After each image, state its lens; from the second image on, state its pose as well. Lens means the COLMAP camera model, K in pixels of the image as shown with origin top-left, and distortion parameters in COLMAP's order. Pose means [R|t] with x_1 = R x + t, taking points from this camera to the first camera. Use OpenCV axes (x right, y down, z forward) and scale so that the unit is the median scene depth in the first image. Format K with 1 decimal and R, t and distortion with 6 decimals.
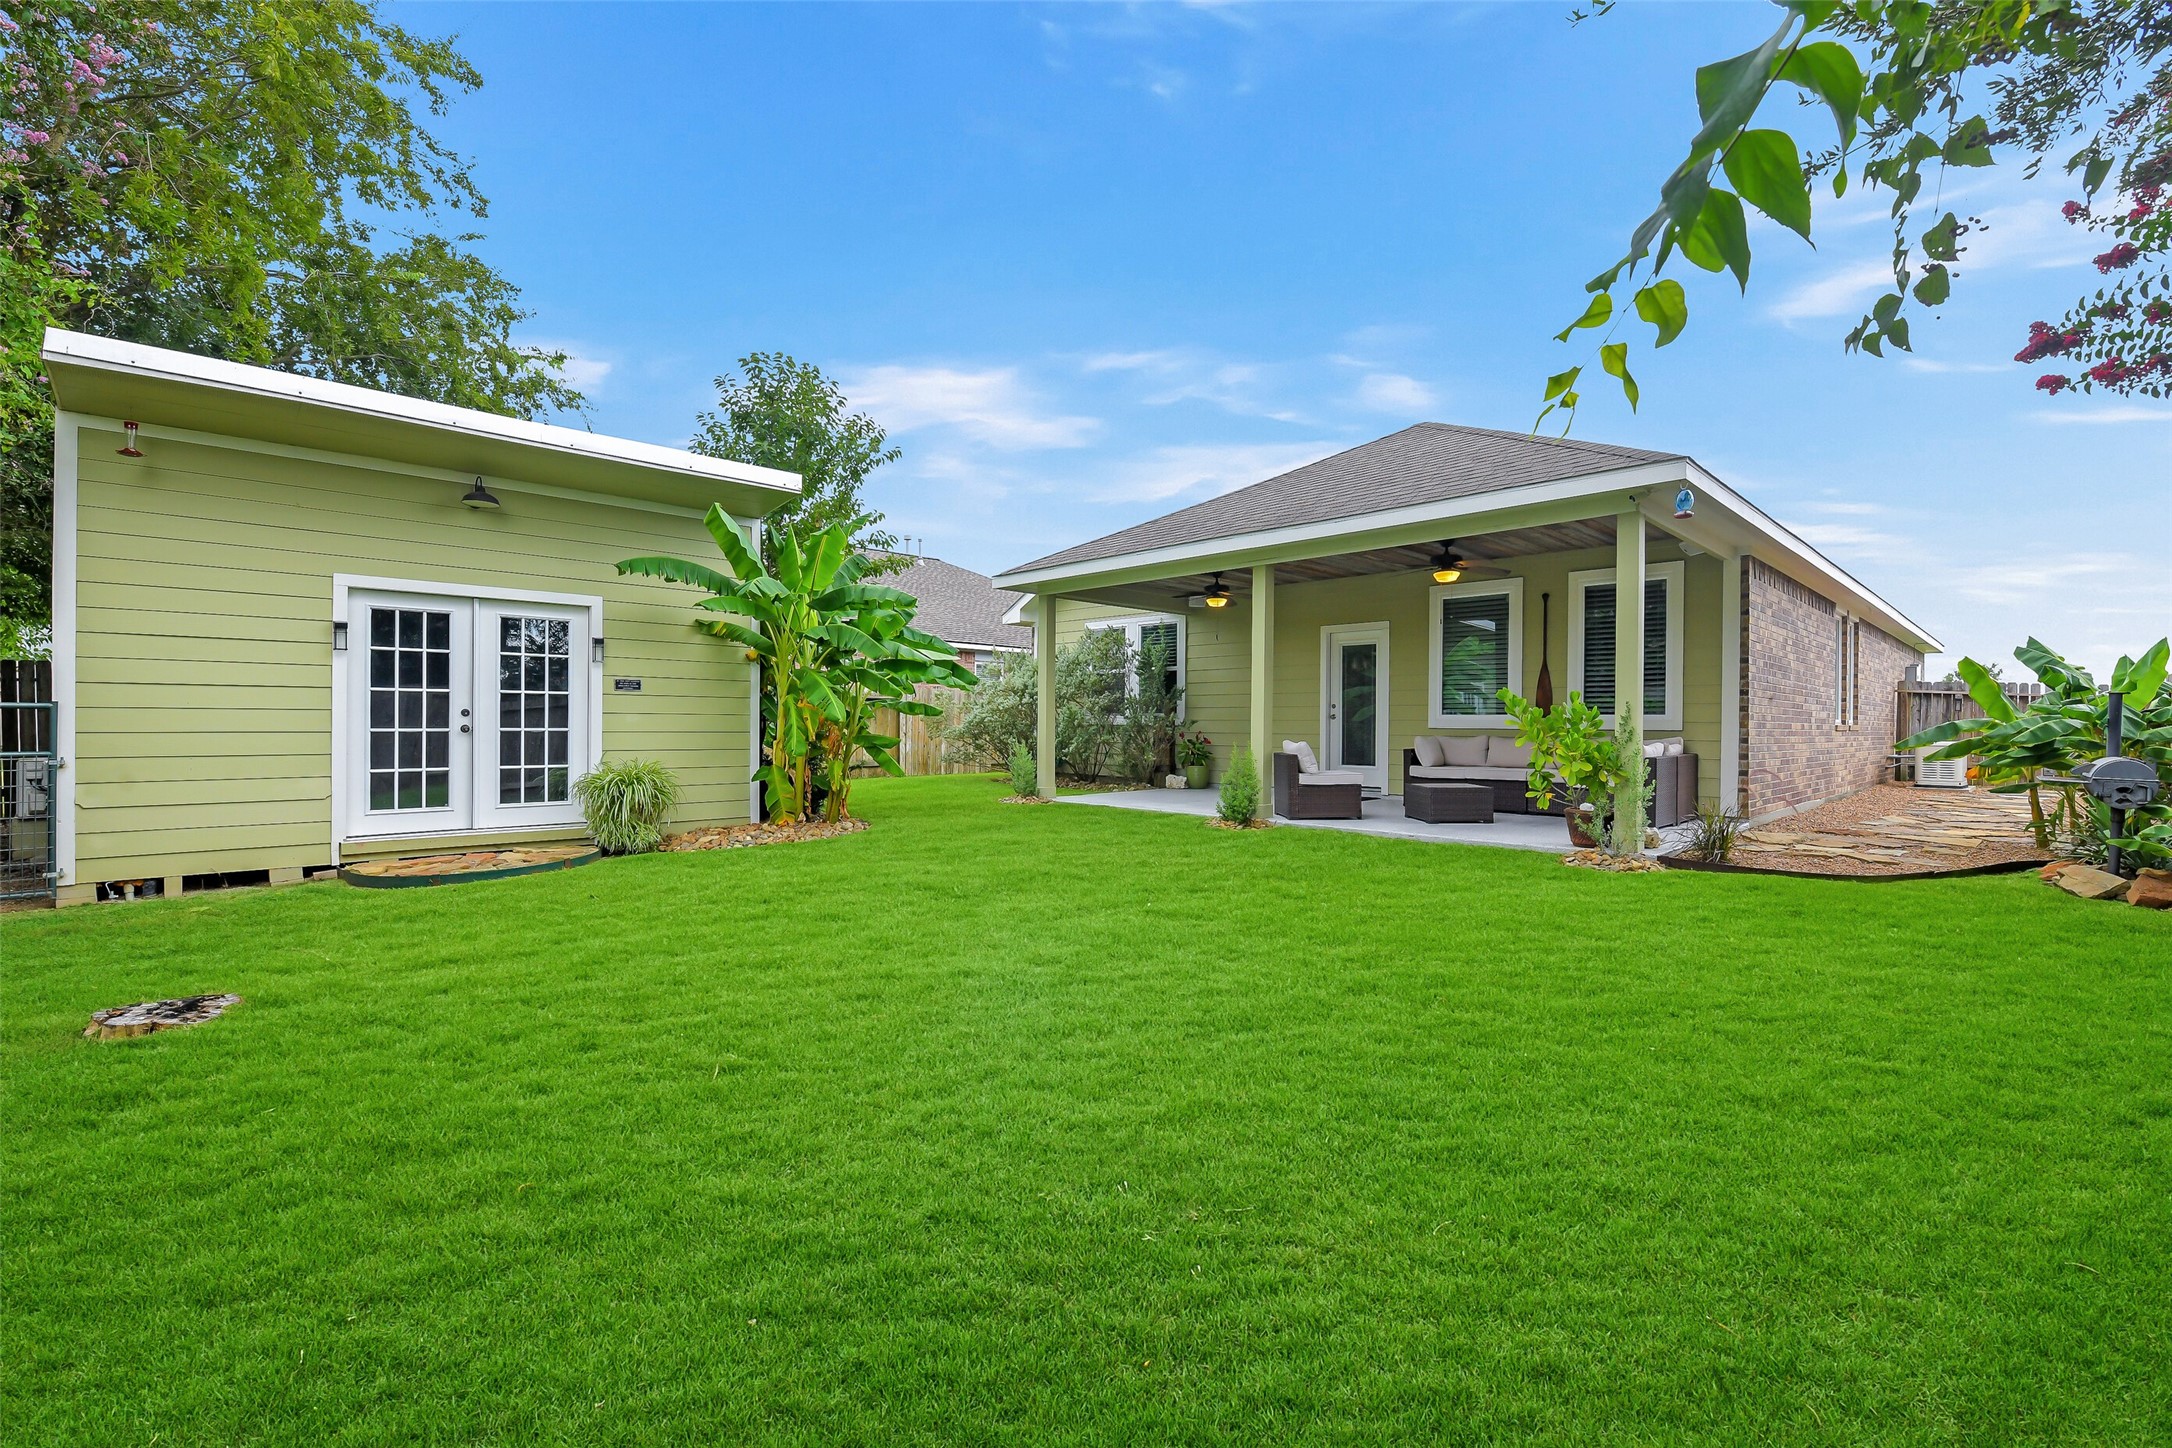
lens RADIAL K [[957.3, 0, 1088.6], [0, 957.3, 725.8], [0, 0, 1]] dist [-0.000118, -0.010148]
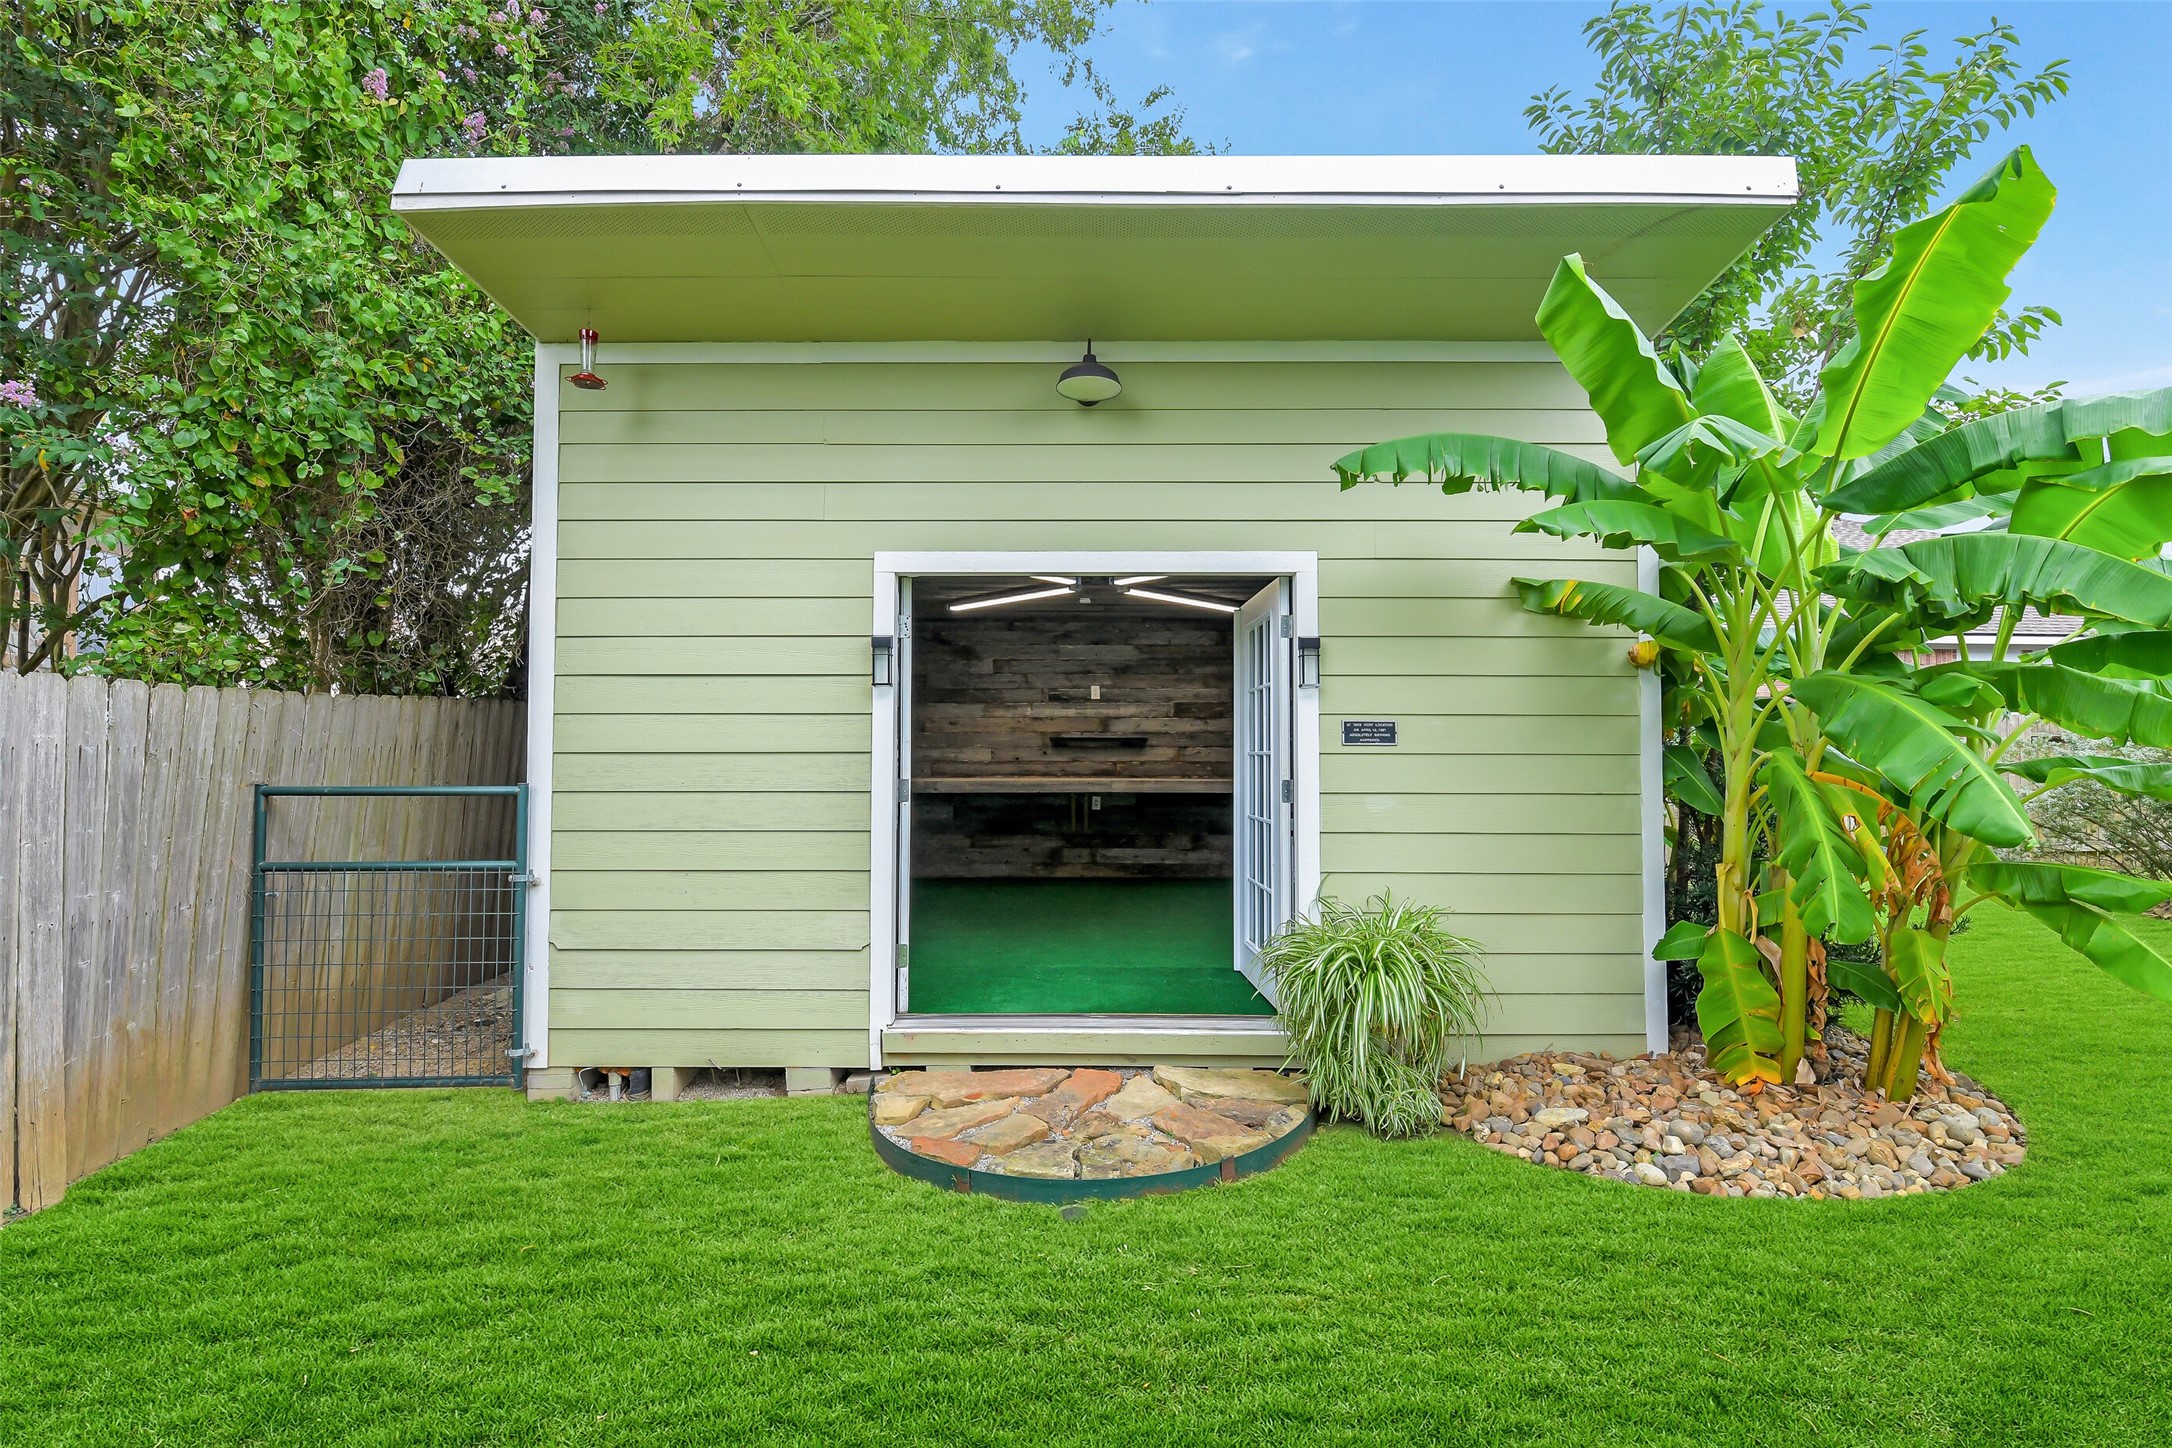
lens RADIAL K [[957.3, 0, 1088.6], [0, 957.3, 725.8], [0, 0, 1]] dist [-0.000118, -0.010148]
pose [[0.721923, -0.025350, -0.691509, -0.280698], [0.002529, 0.999419, -0.033998, -0.033284], [0.691969, 0.022796, 0.721567, 0.620745]]
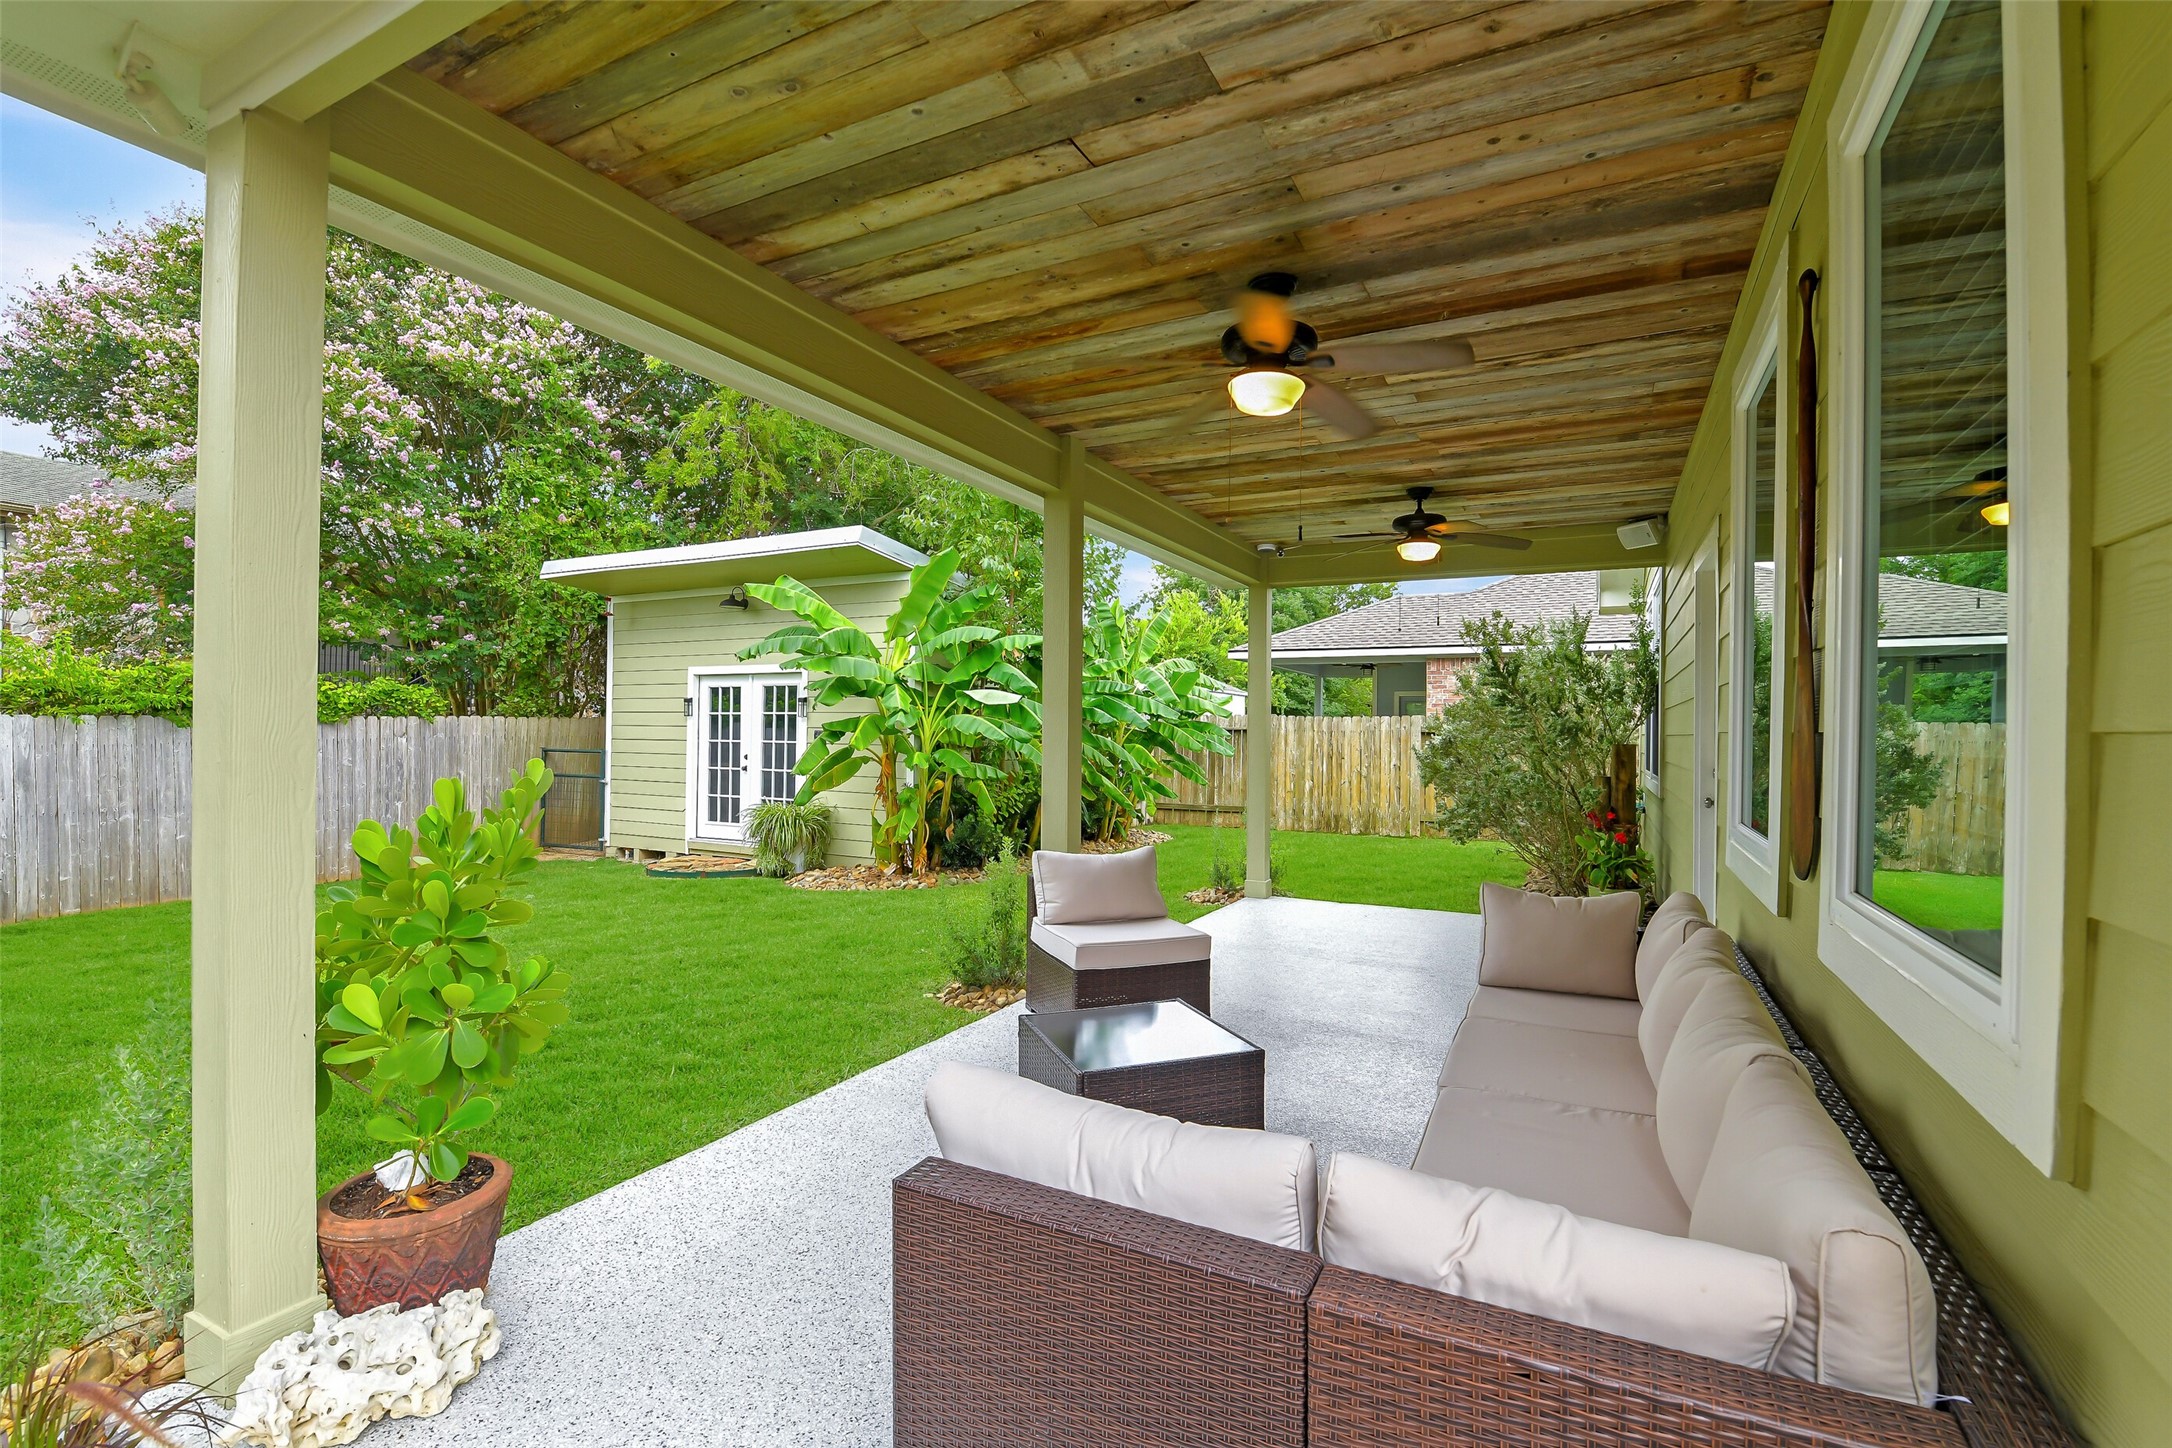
lens RADIAL K [[957.3, 0, 1088.6], [0, 957.3, 725.8], [0, 0, 1]] dist [-0.000118, -0.010148]
pose [[0.325404, -0.005226, -0.945561, 0.837622], [-0.009031, 0.999922, -0.008634, -0.051355], [0.945532, 0.011349, 0.325331, 1.020809]]
